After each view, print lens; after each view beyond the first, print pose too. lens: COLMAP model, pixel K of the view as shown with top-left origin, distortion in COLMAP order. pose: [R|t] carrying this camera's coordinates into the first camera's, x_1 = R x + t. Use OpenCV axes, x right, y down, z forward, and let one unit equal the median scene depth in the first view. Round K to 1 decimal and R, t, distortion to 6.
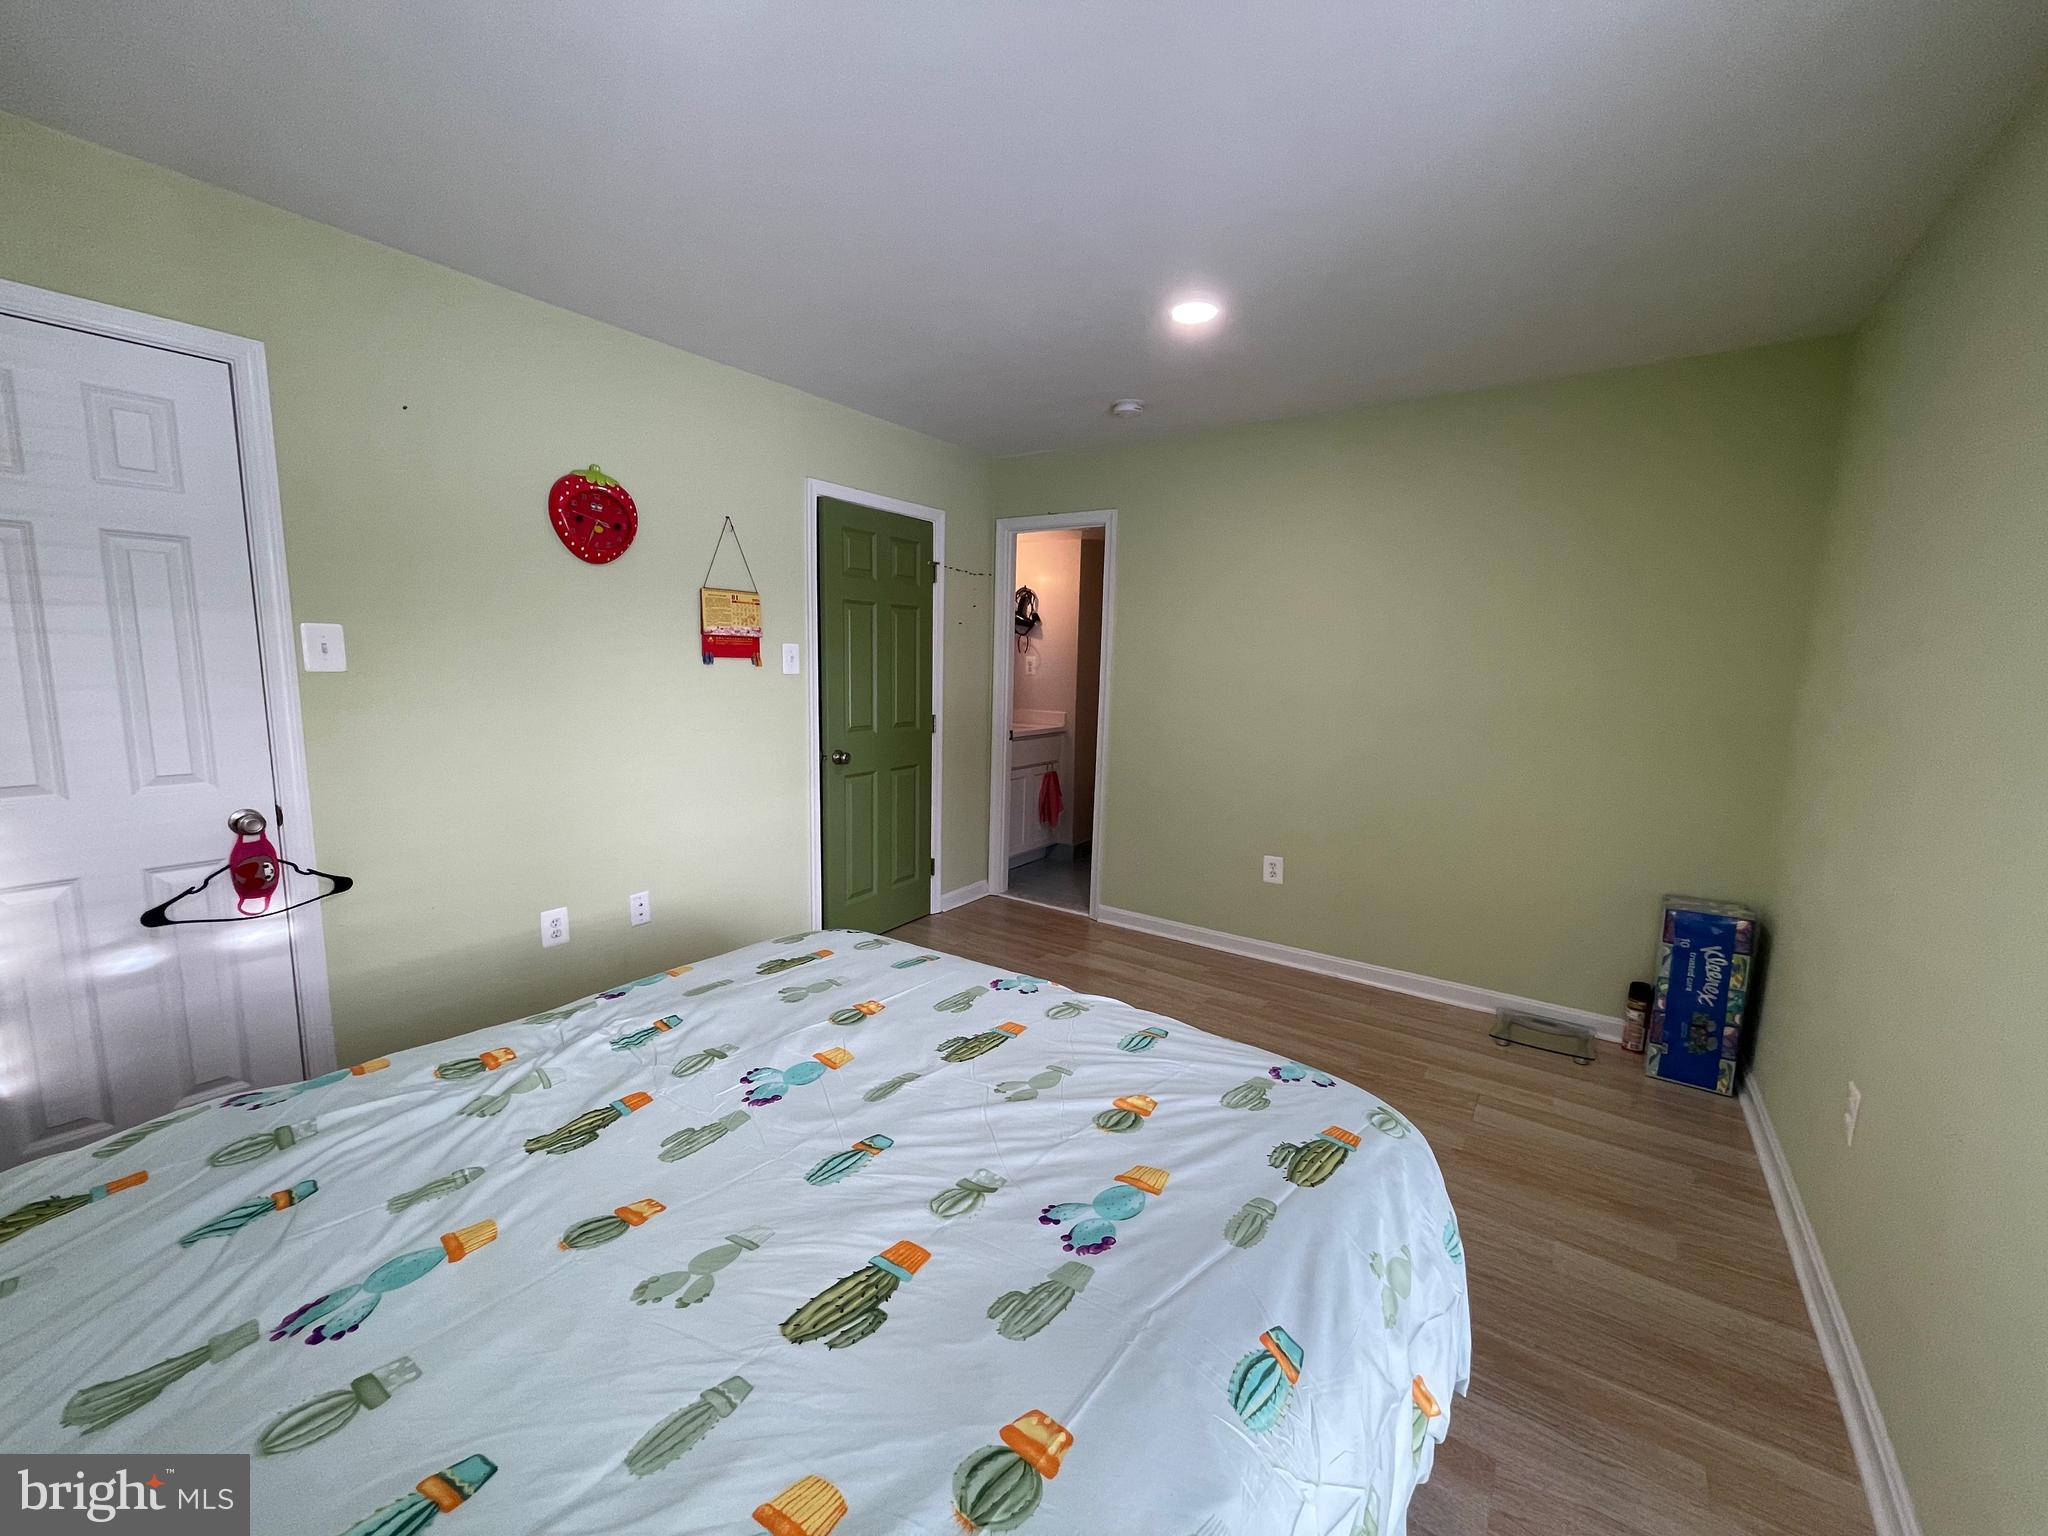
lens RADIAL K [[822.7, 0, 1015.3], [0, 822.7, 771.6], [0, 0, 1]] dist [-0.001309, -0.000065]
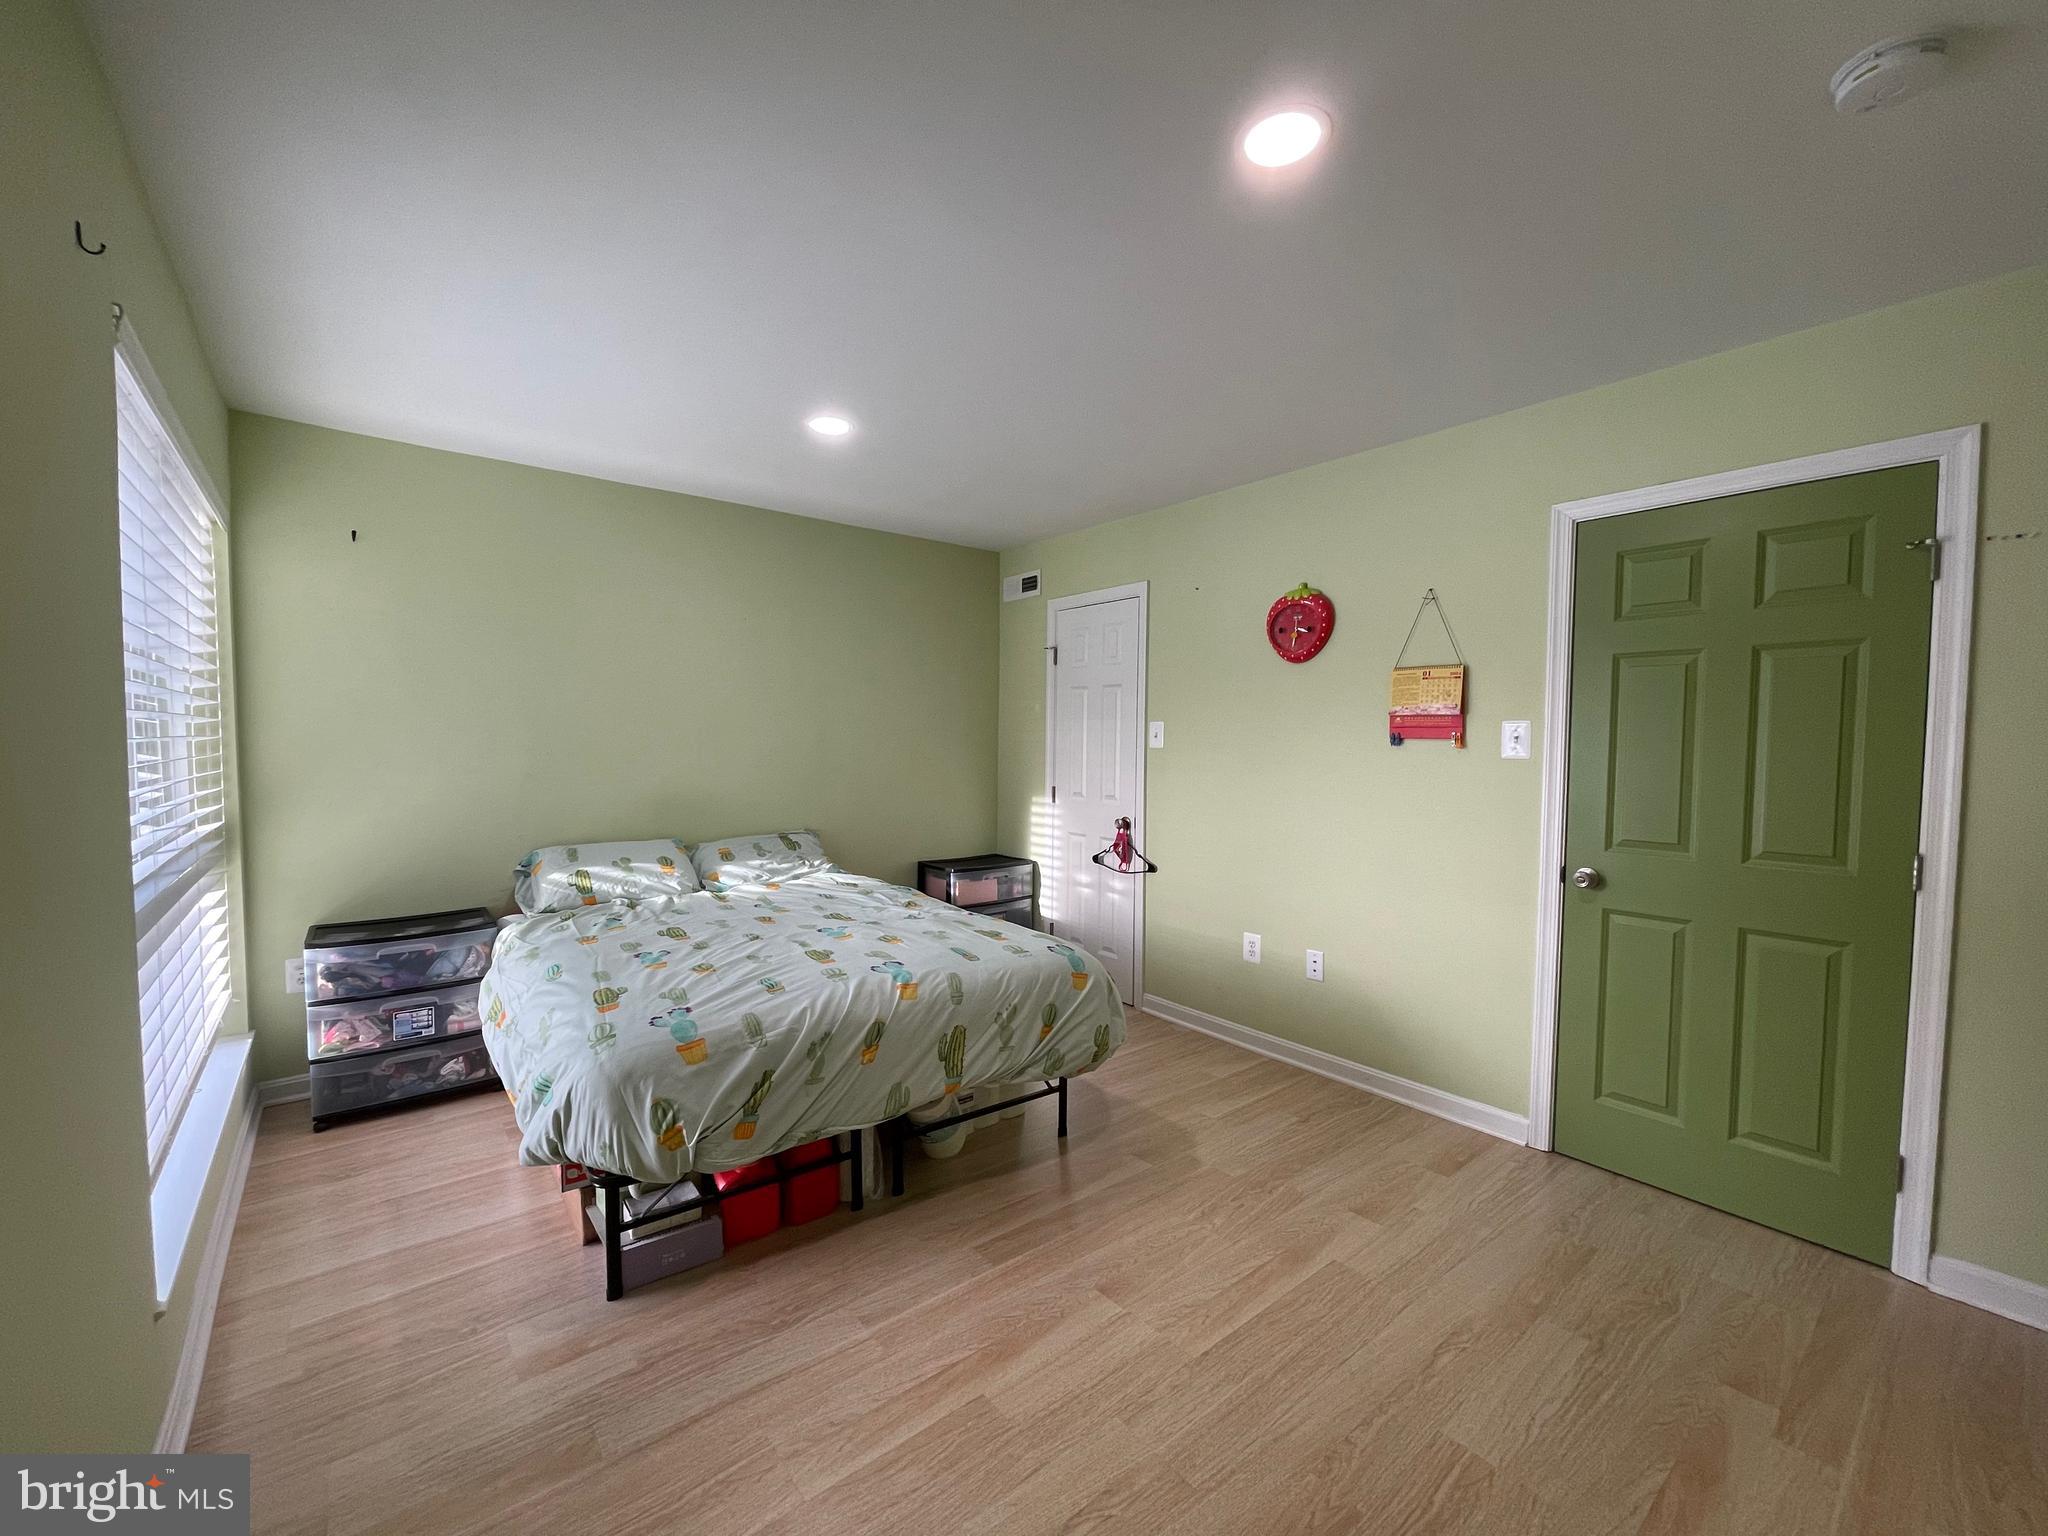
lens RADIAL K [[822.7, 0, 1015.3], [0, 822.7, 771.6], [0, 0, 1]] dist [-0.001309, -0.000065]
pose [[-0.281883, 0.013813, -0.959349, 0.779709], [-0.146652, 0.987527, 0.057309, -0.102737], [0.948175, 0.156845, -0.276341, 0.967777]]
